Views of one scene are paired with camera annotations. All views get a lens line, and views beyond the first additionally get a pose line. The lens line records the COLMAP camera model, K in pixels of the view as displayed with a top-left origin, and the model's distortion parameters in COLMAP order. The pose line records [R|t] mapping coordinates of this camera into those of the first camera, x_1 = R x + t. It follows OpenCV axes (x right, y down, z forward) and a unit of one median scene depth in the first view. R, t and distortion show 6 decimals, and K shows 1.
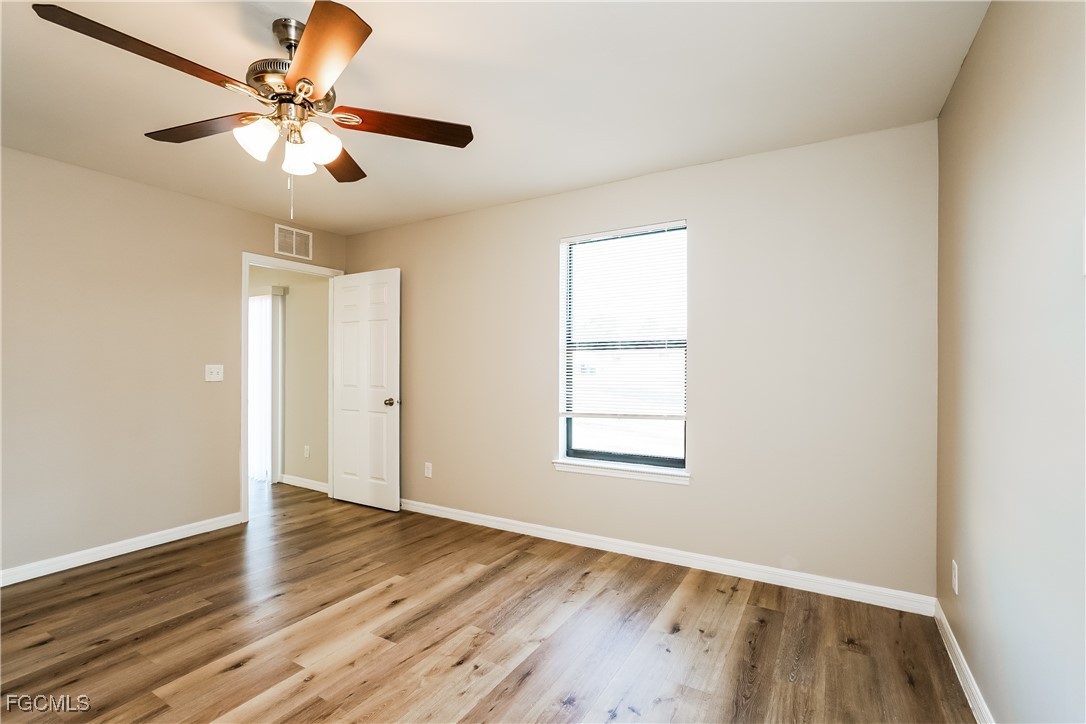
lens RADIAL K [[513.5, 0, 527.0], [0, 513.5, 366.1], [0, 0, 1]] dist [-0.083784, 0.047155]
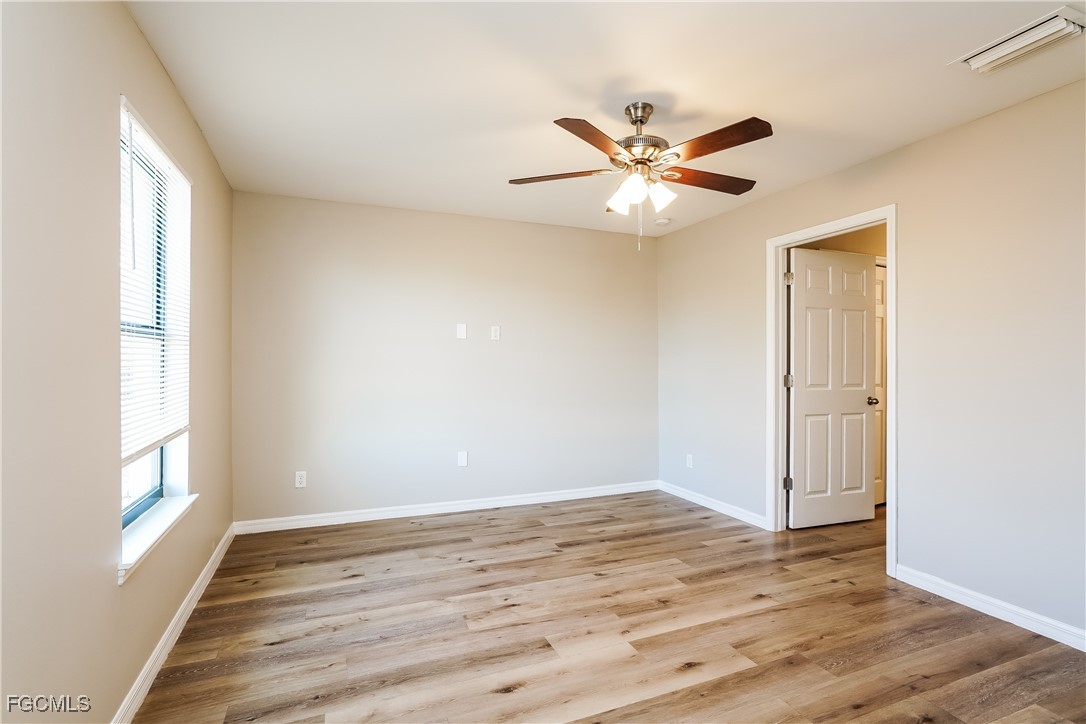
lens RADIAL K [[533.3, 0, 521.9], [0, 533.3, 355.9], [0, 0, 1]] dist [-0.002372, 0.000016]
pose [[-0.800296, 0.000546, 0.599605, -0.704714], [-0.004586, 0.999965, -0.007031, -0.016362], [-0.599588, -0.008376, -0.800265, 1.524378]]
